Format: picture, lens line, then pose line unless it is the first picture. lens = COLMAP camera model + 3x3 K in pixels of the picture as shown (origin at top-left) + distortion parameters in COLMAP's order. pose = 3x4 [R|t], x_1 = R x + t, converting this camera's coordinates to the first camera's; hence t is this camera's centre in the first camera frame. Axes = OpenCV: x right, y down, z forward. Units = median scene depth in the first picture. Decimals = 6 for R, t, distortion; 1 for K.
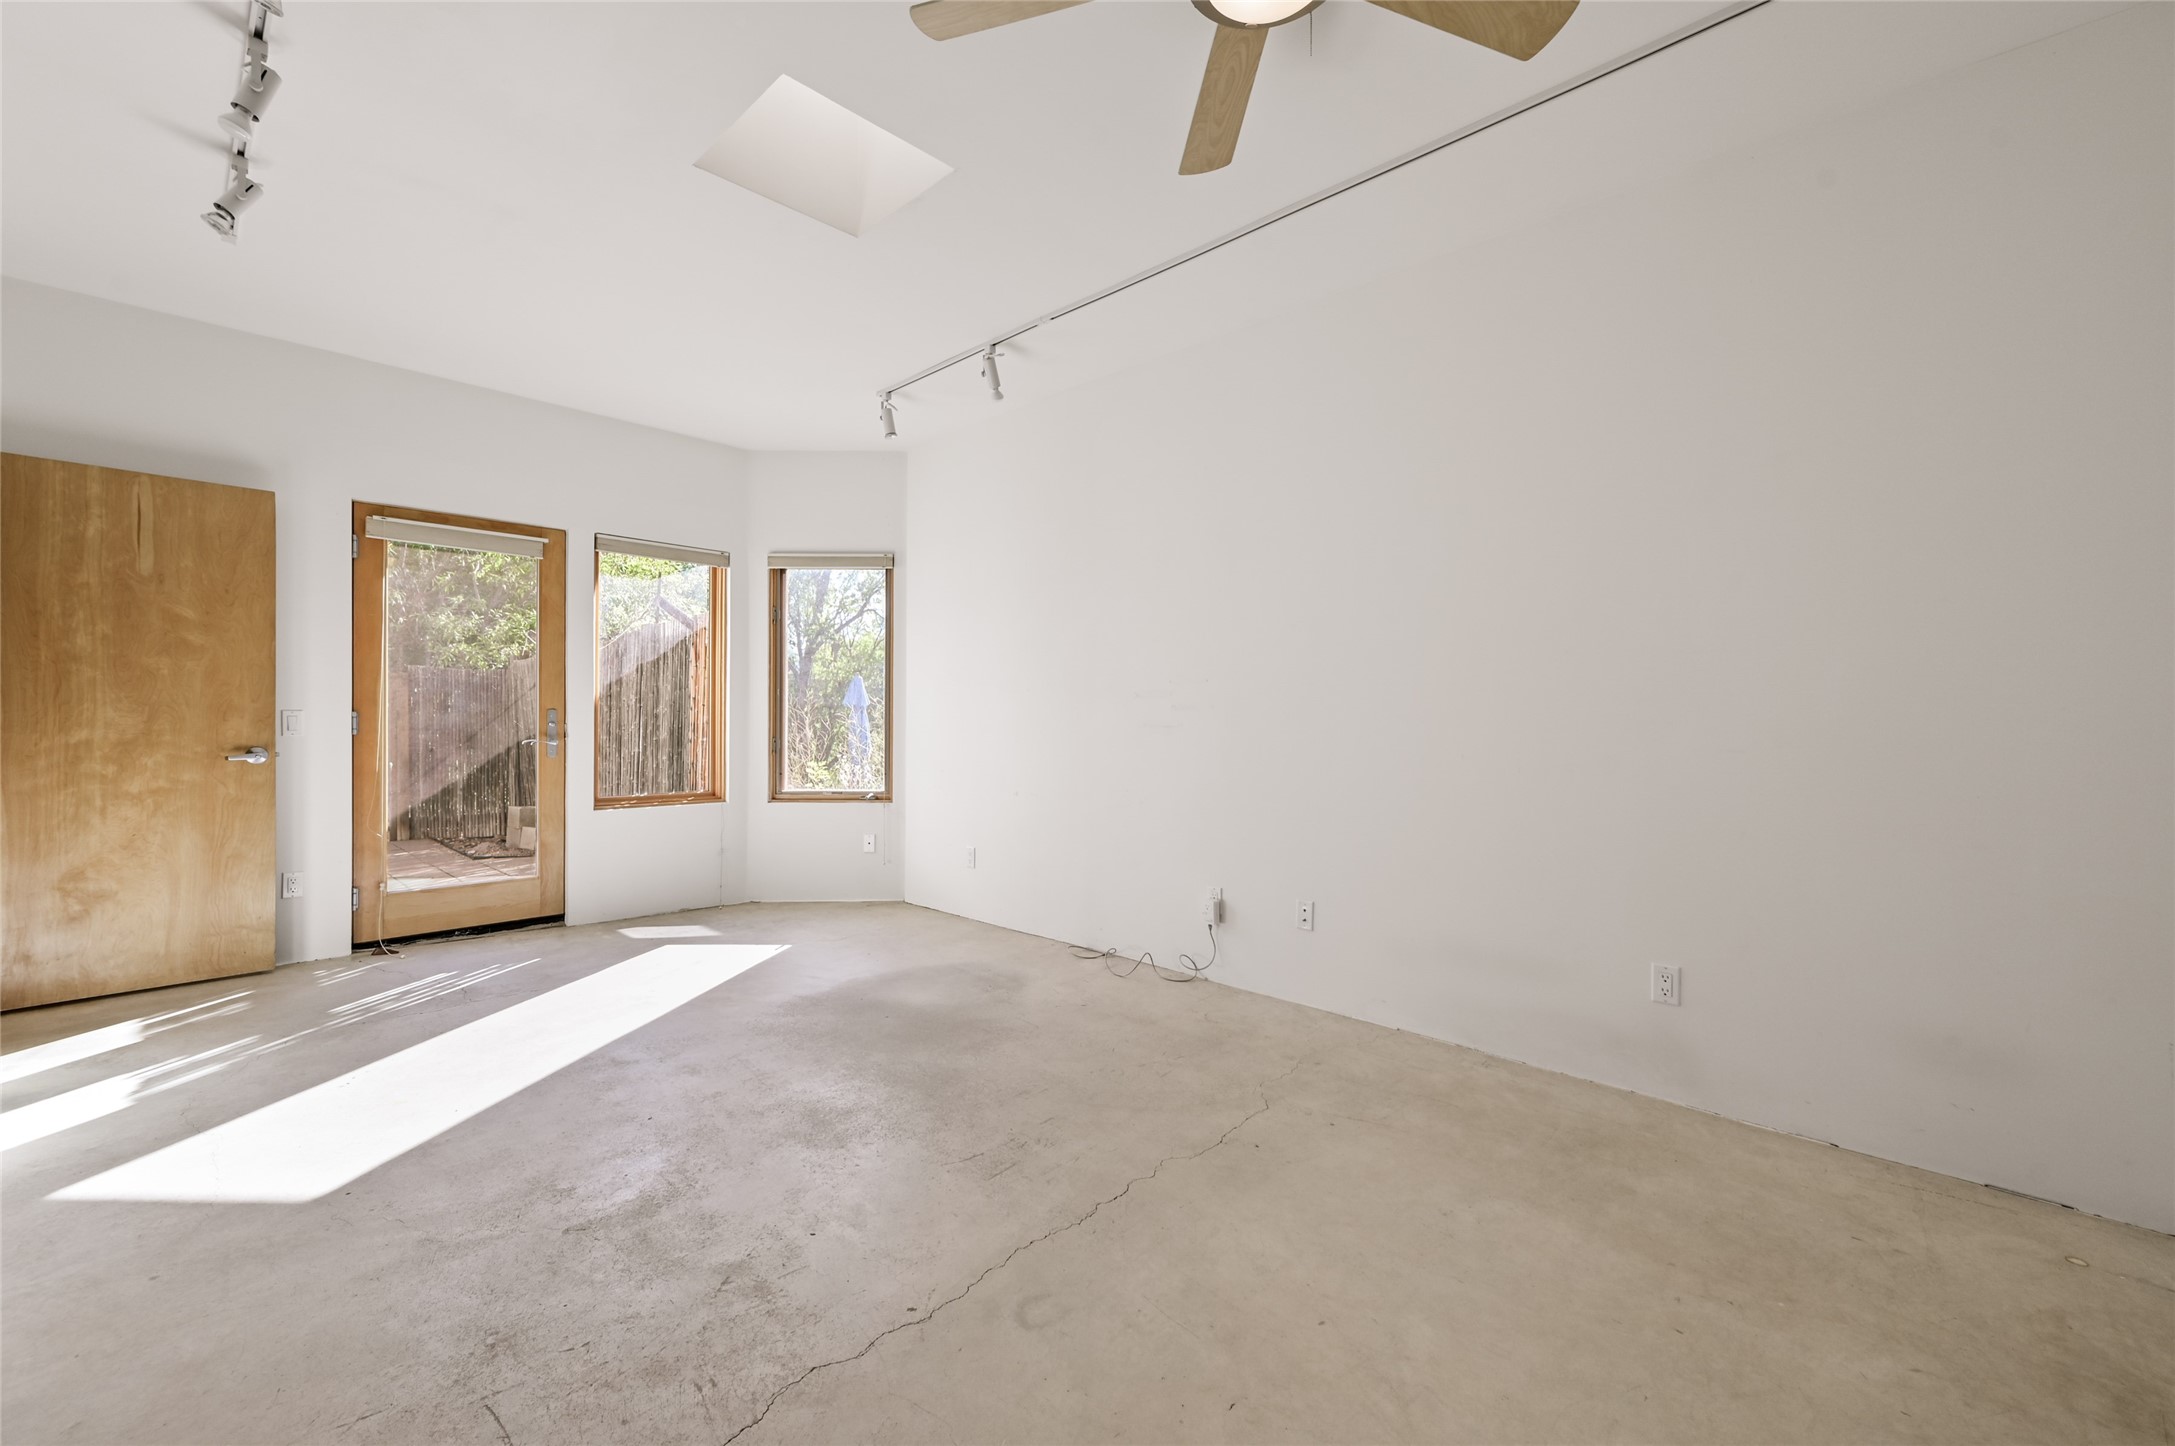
lens RADIAL K [[866.6, 0, 1080.3], [0, 866.6, 710.7], [0, 0, 1]] dist [-0.002145, 0.001317]
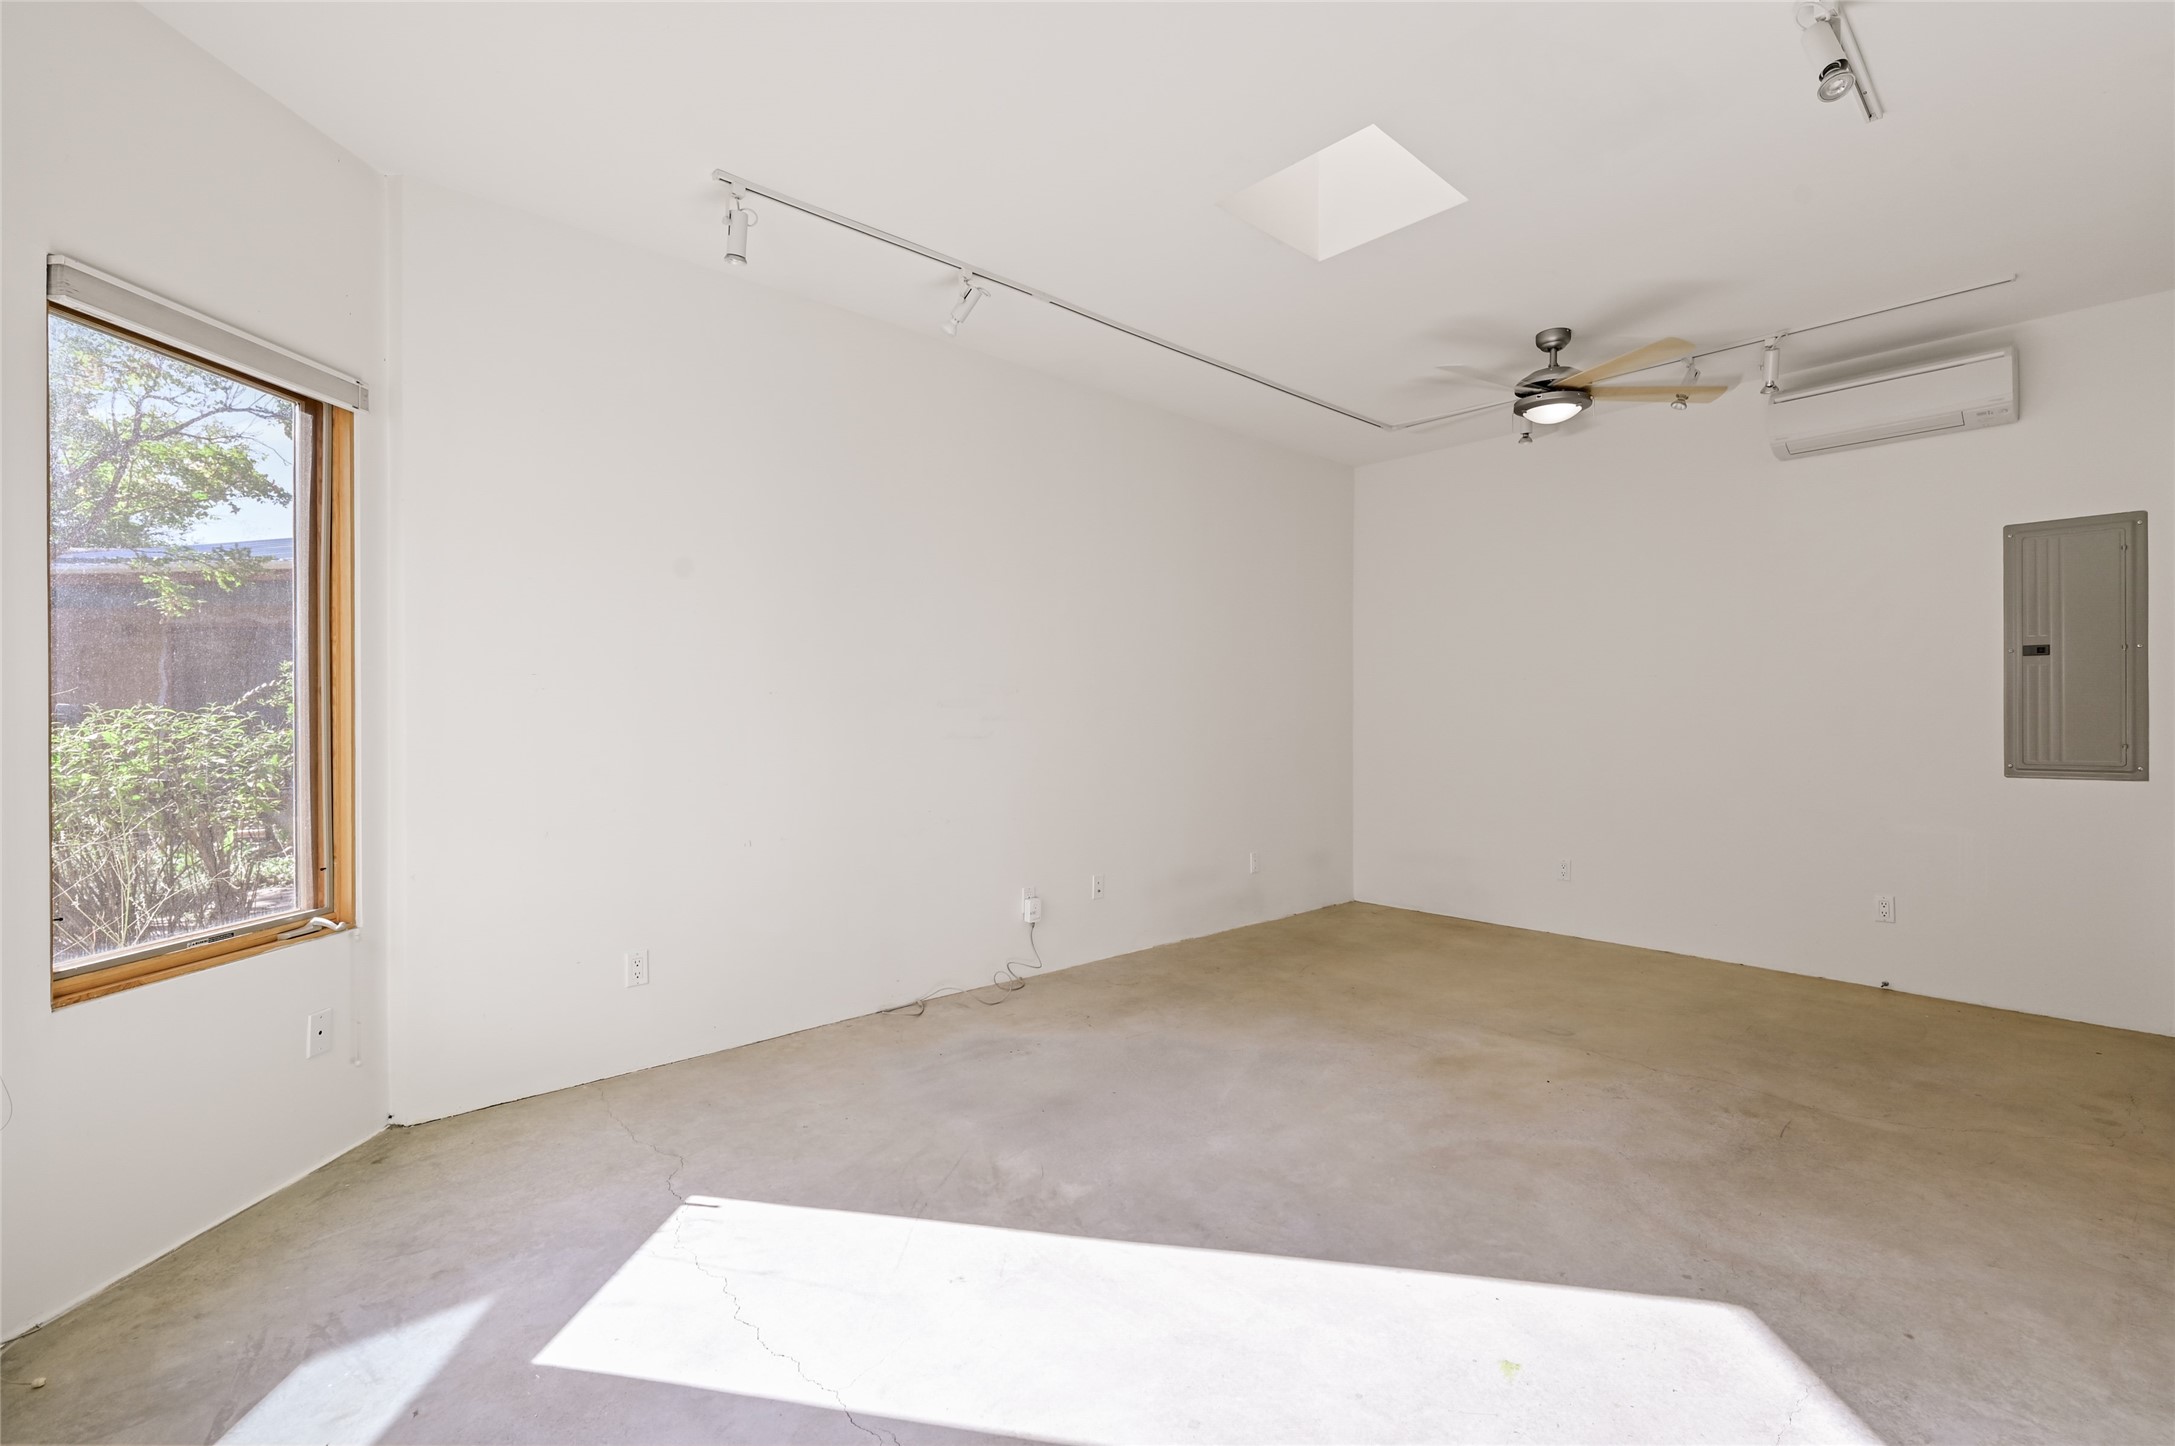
lens RADIAL K [[946.0, 0, 1080.5], [0, 946.0, 724.8], [0, 0, 1]] dist [0.004924, 0.001554]
pose [[0.076177, -0.017124, 0.996947, -1.047460], [-0.007264, 0.999816, 0.017728, -0.020768], [-0.997068, -0.008592, 0.076038, 0.883678]]
